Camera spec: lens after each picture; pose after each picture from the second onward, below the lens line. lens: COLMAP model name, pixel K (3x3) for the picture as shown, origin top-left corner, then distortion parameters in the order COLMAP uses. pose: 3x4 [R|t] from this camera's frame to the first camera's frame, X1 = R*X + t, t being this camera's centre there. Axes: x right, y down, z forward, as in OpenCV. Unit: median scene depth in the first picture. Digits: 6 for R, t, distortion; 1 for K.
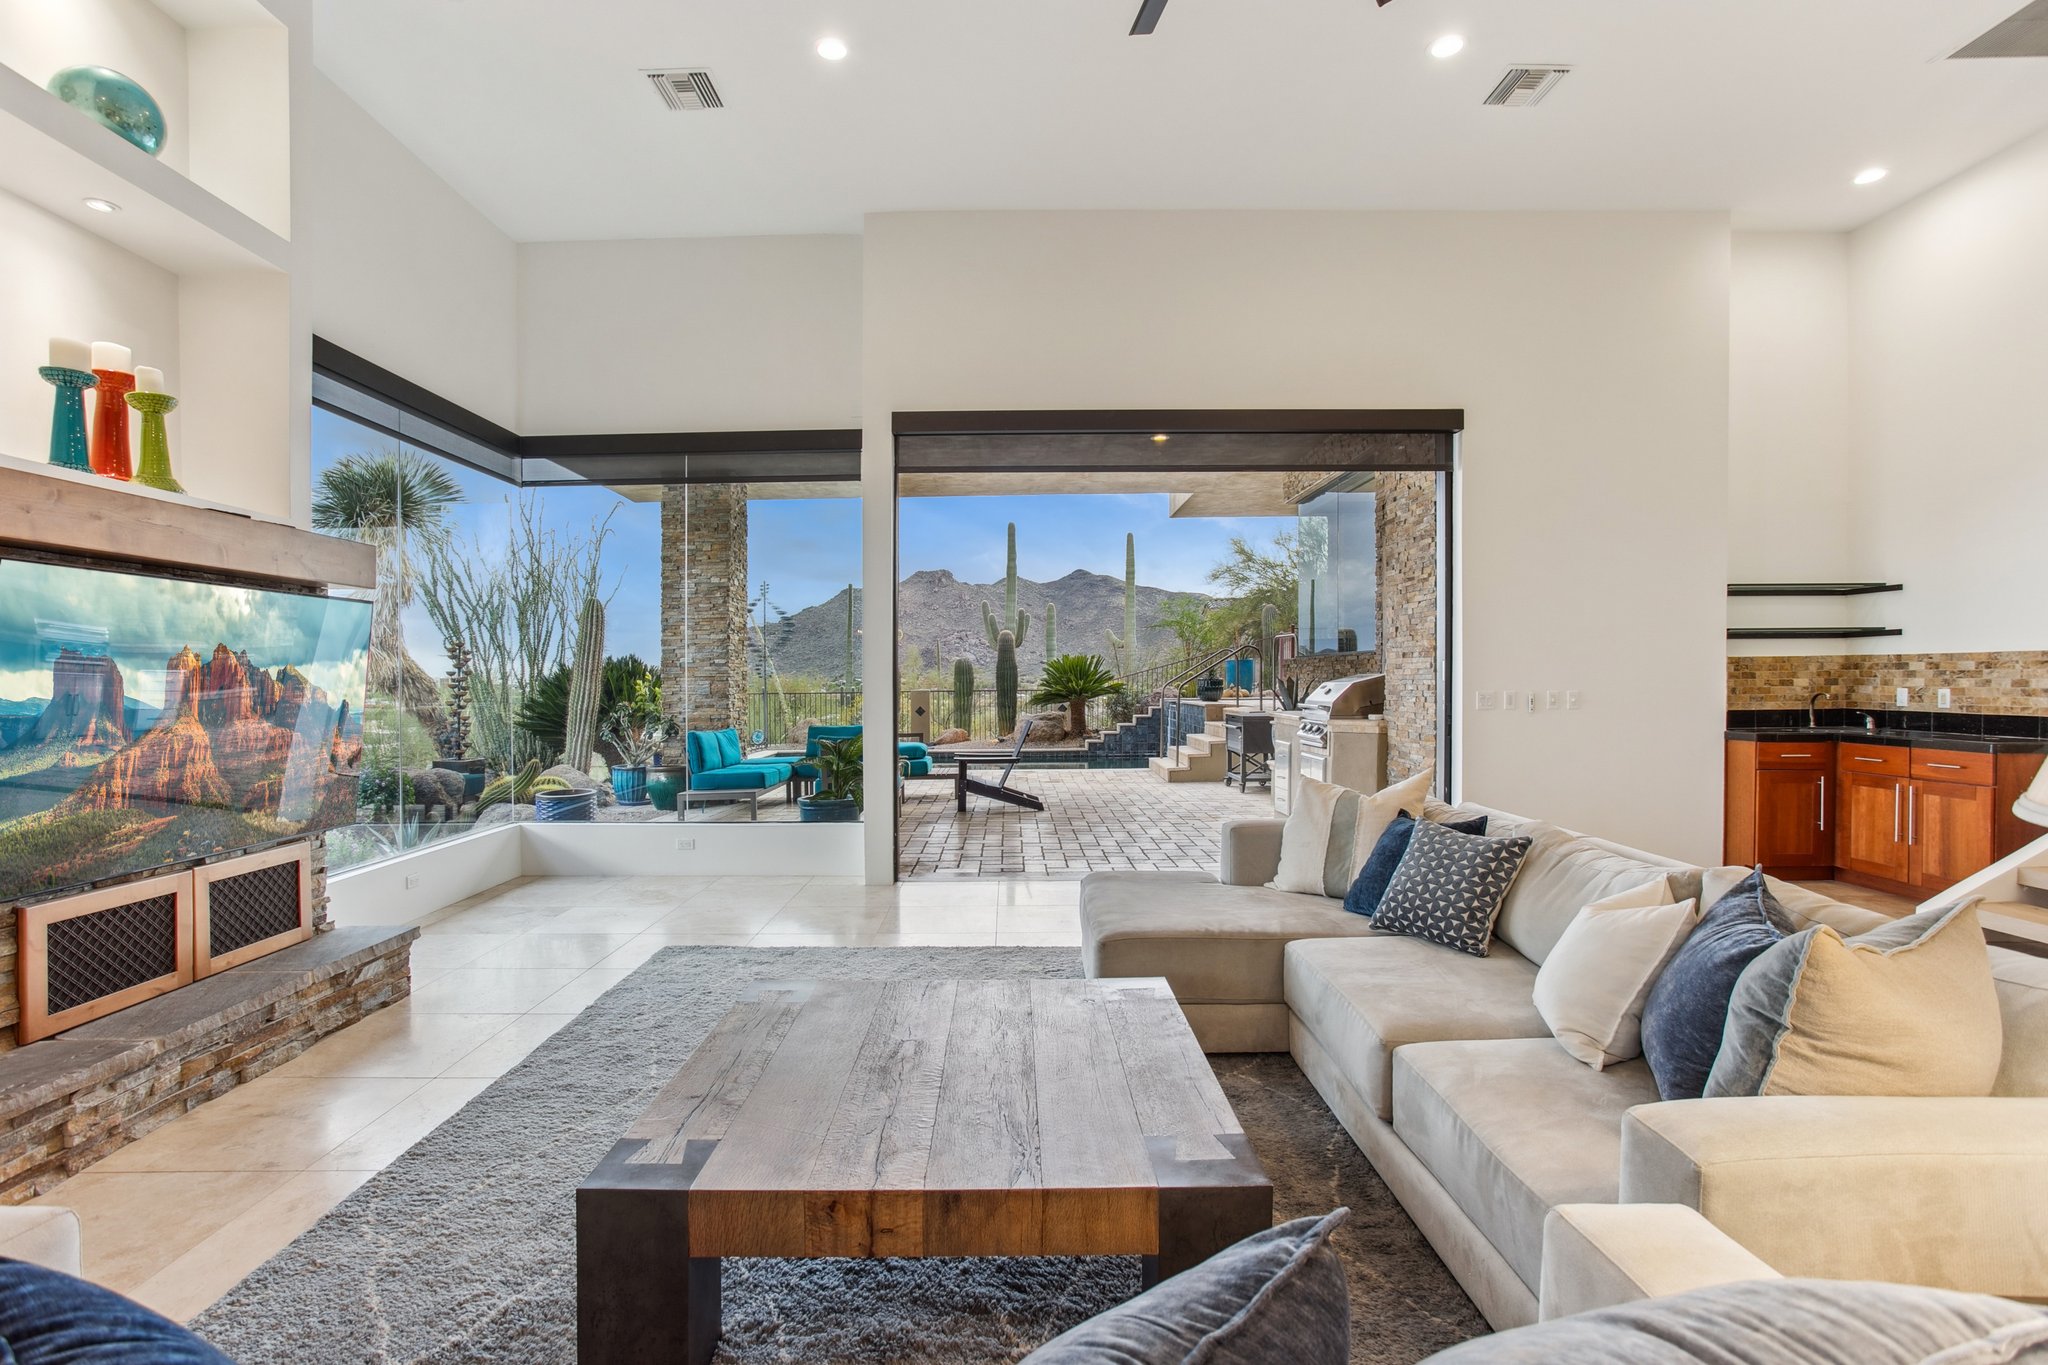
lens RADIAL K [[992.4, 0, 1006.9], [0, 992.4, 692.2], [0, 0, 1]] dist [-0.045347, 0.026875]
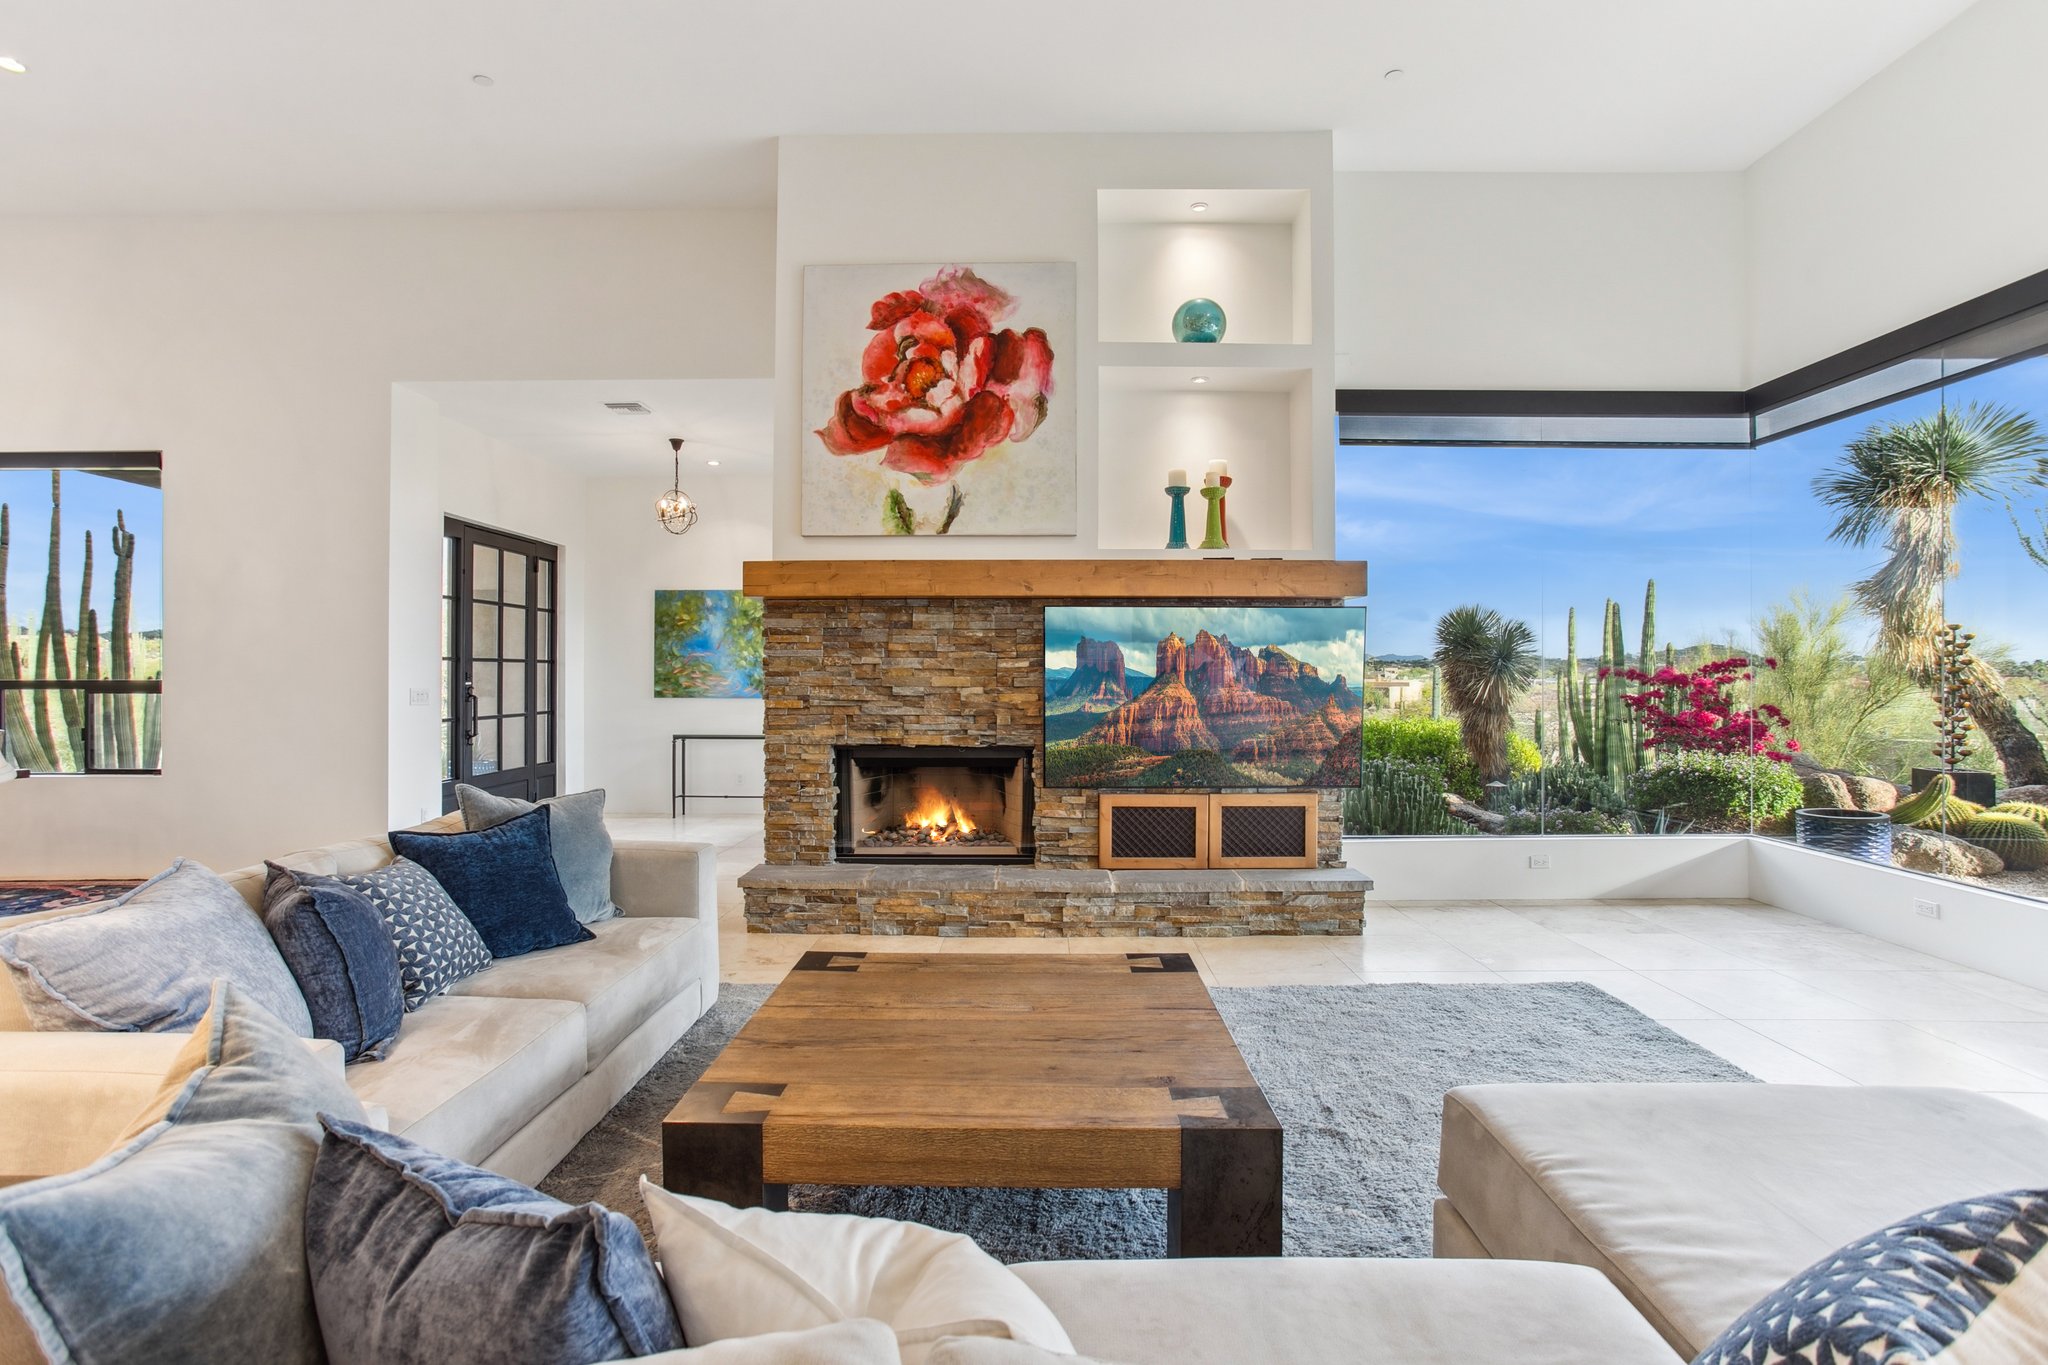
lens RADIAL K [[982.1, 0, 1019.4], [0, 982.1, 670.8], [0, 0, 1]] dist [-0.064716, 0.039064]
pose [[-0.015035, 0.002671, -0.999883, 0.392041], [-0.013444, 0.999905, 0.002873, -0.007491], [0.999797, 0.013486, -0.014998, 0.402945]]
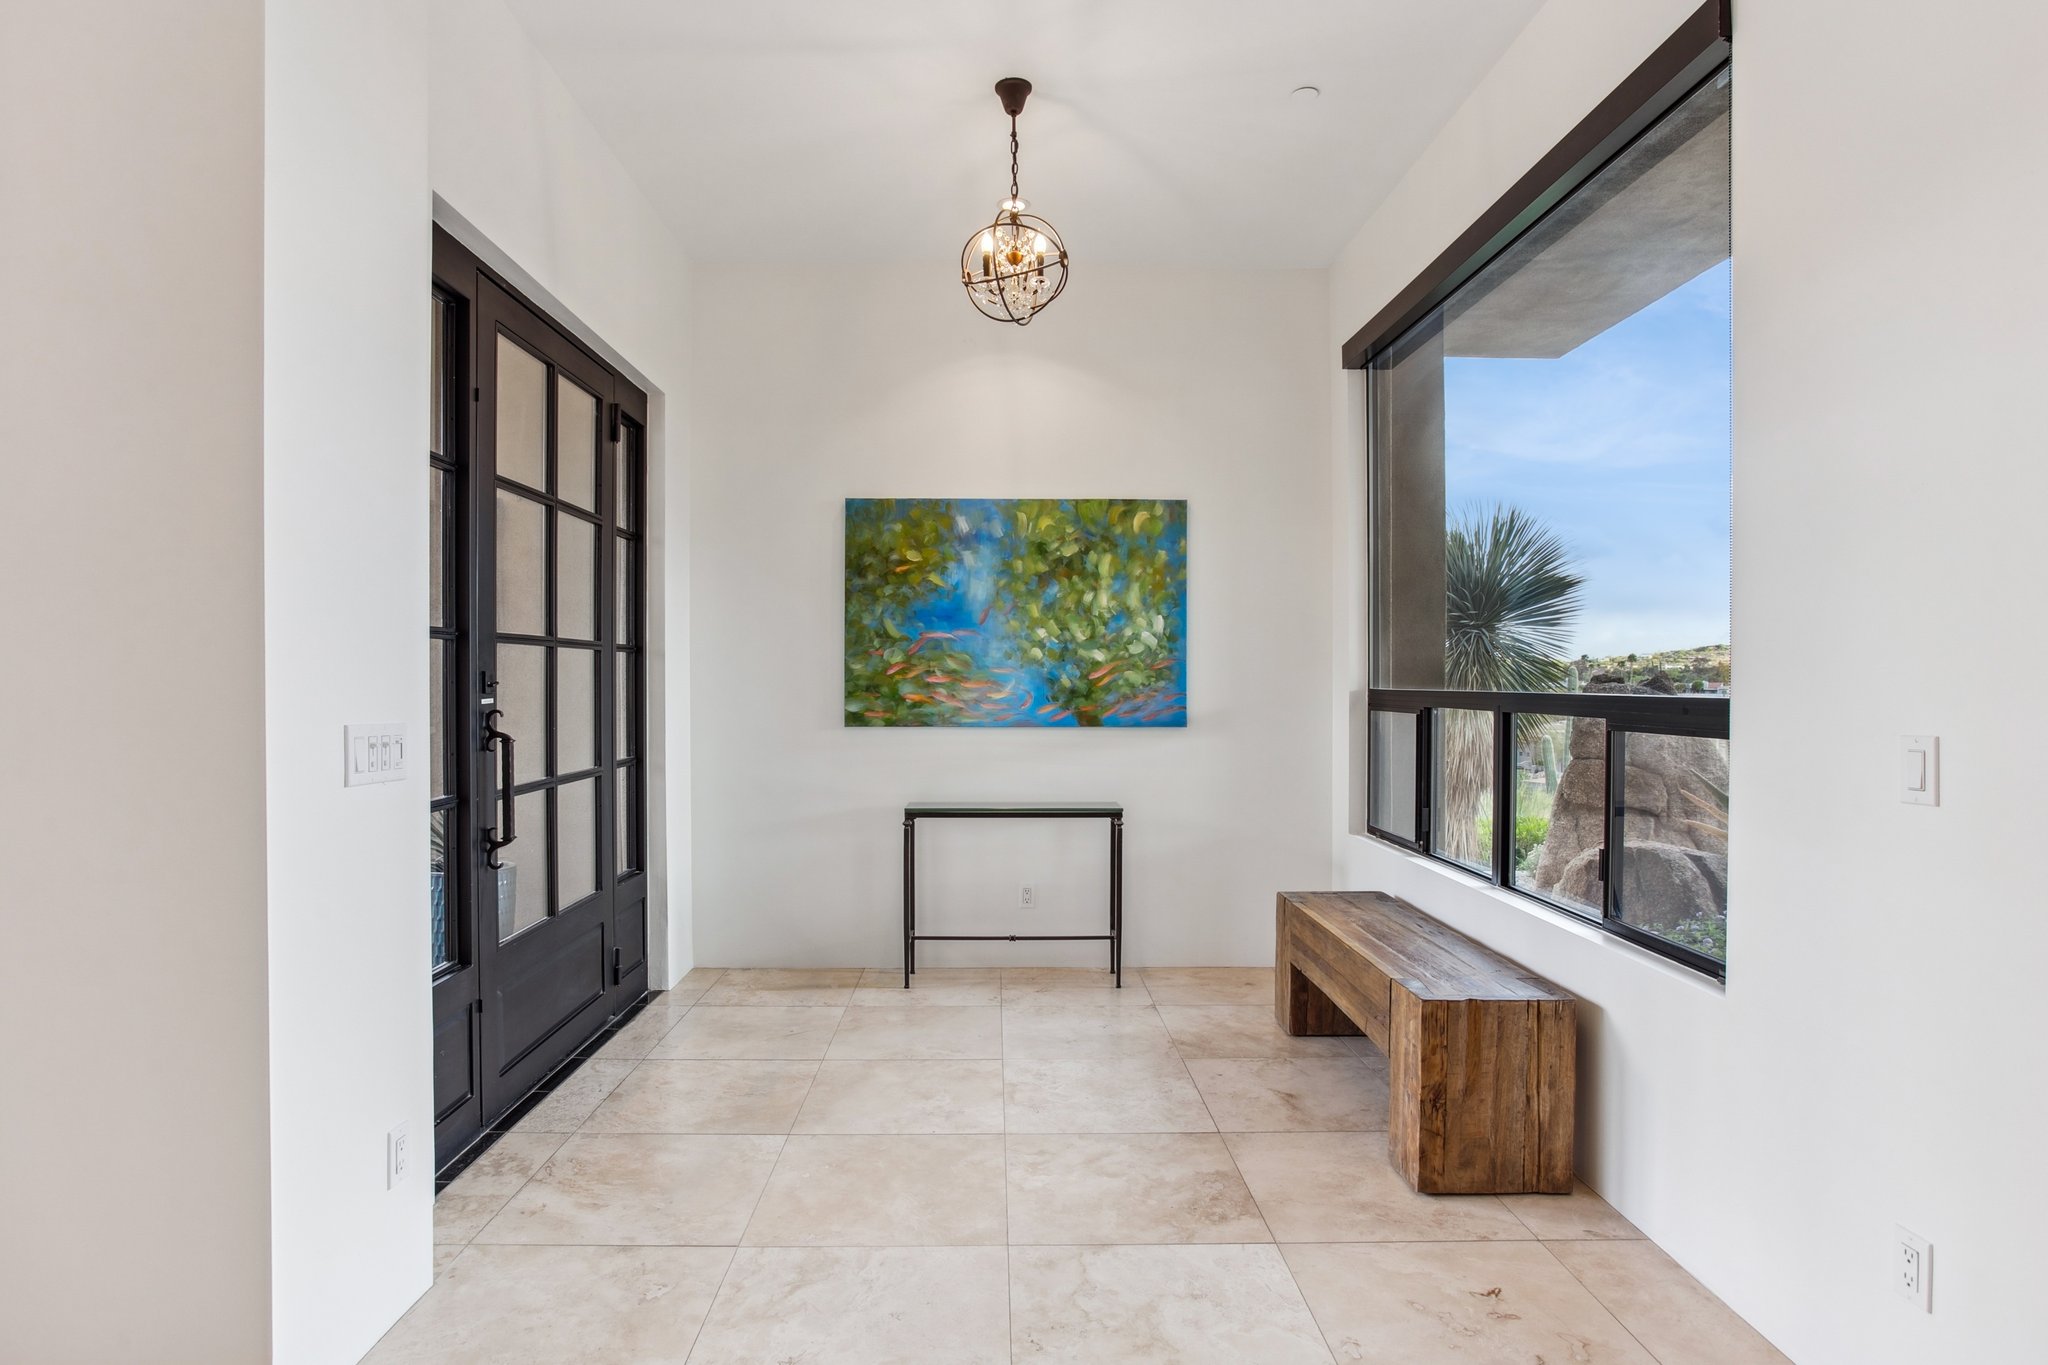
lens RADIAL K [[1086.6, 0, 1012.6], [0, 1086.6, 684.7], [0, 0, 1]] dist [-0.060381, 0.029459]
pose [[0.014635, 0.013099, -0.999807, -0.322570], [-0.012411, 0.999840, 0.012918, 0.003825], [0.999816, 0.012220, 0.014795, -0.080520]]
